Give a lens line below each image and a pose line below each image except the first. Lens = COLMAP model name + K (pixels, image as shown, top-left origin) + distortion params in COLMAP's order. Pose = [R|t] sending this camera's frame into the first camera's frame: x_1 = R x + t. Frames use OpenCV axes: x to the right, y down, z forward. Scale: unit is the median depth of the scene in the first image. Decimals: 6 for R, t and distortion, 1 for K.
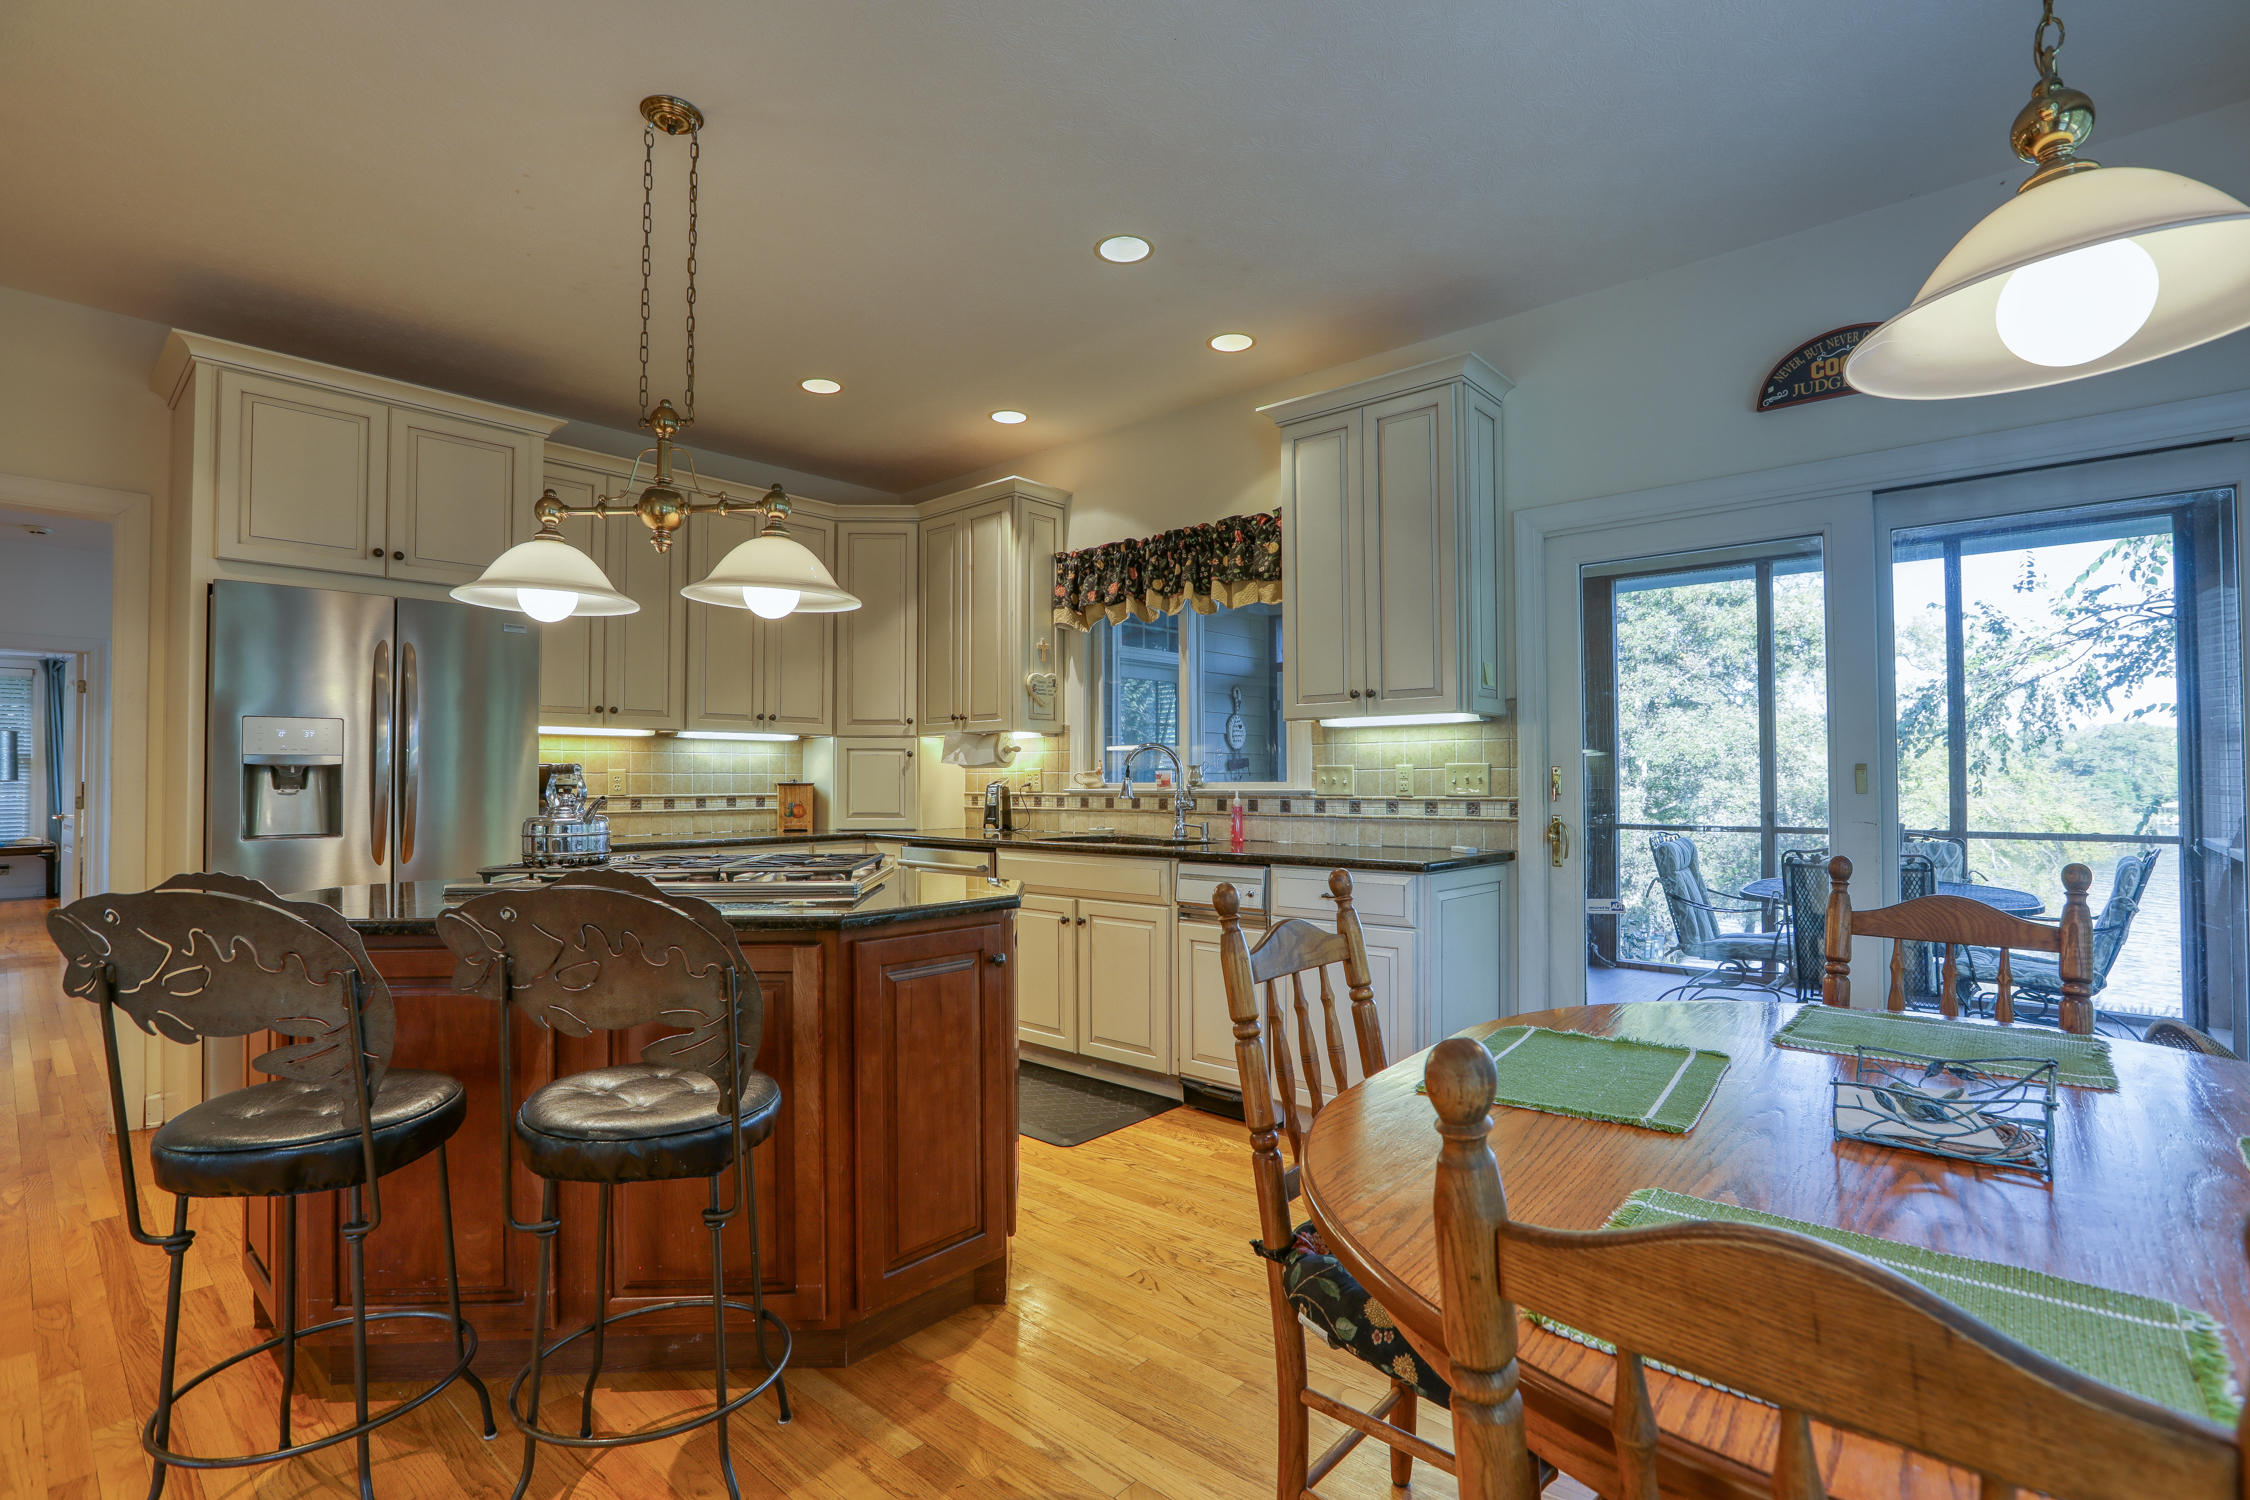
lens RADIAL K [[1044.0, 0, 1135.2], [0, 1044.0, 749.6], [0, 0, 1]] dist [-0.037733, 0.010016]
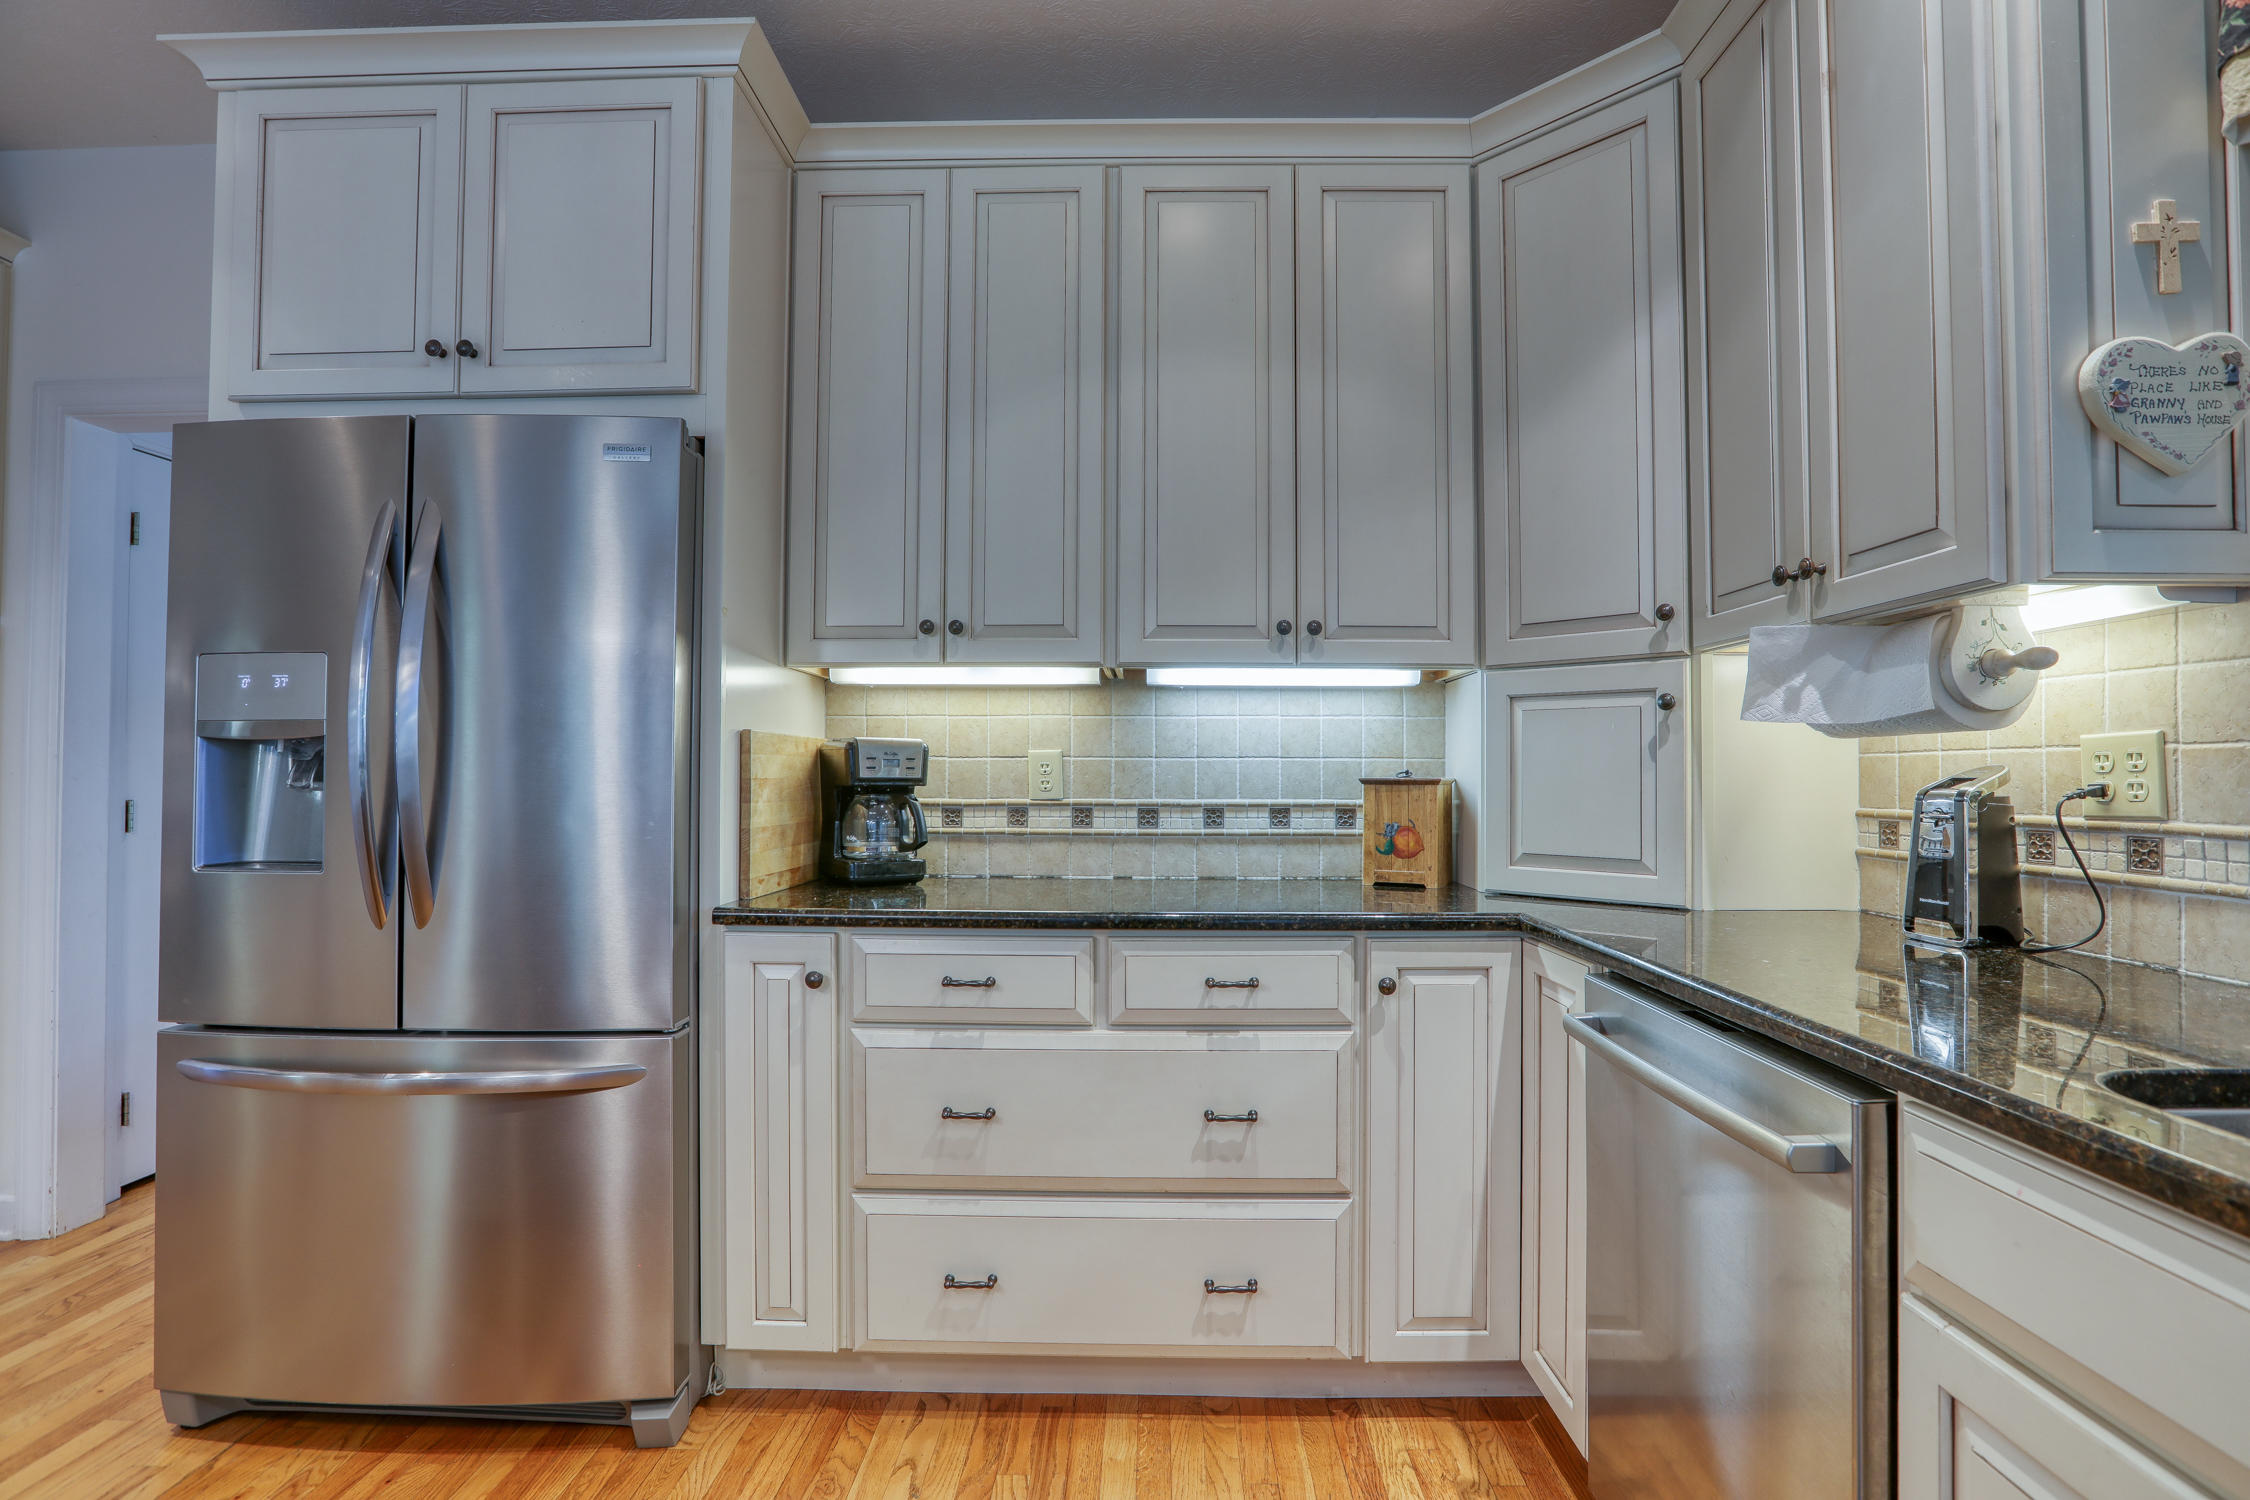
lens RADIAL K [[1044.0, 0, 1128.6], [0, 1044.0, 757.1], [0, 0, 1]] dist [-0.037733, 0.010016]
pose [[0.644579, -0.008010, -0.764496, -0.062213], [0.016493, 0.999858, 0.003430, 0.019740], [0.764360, -0.014820, 0.644619, 0.635635]]
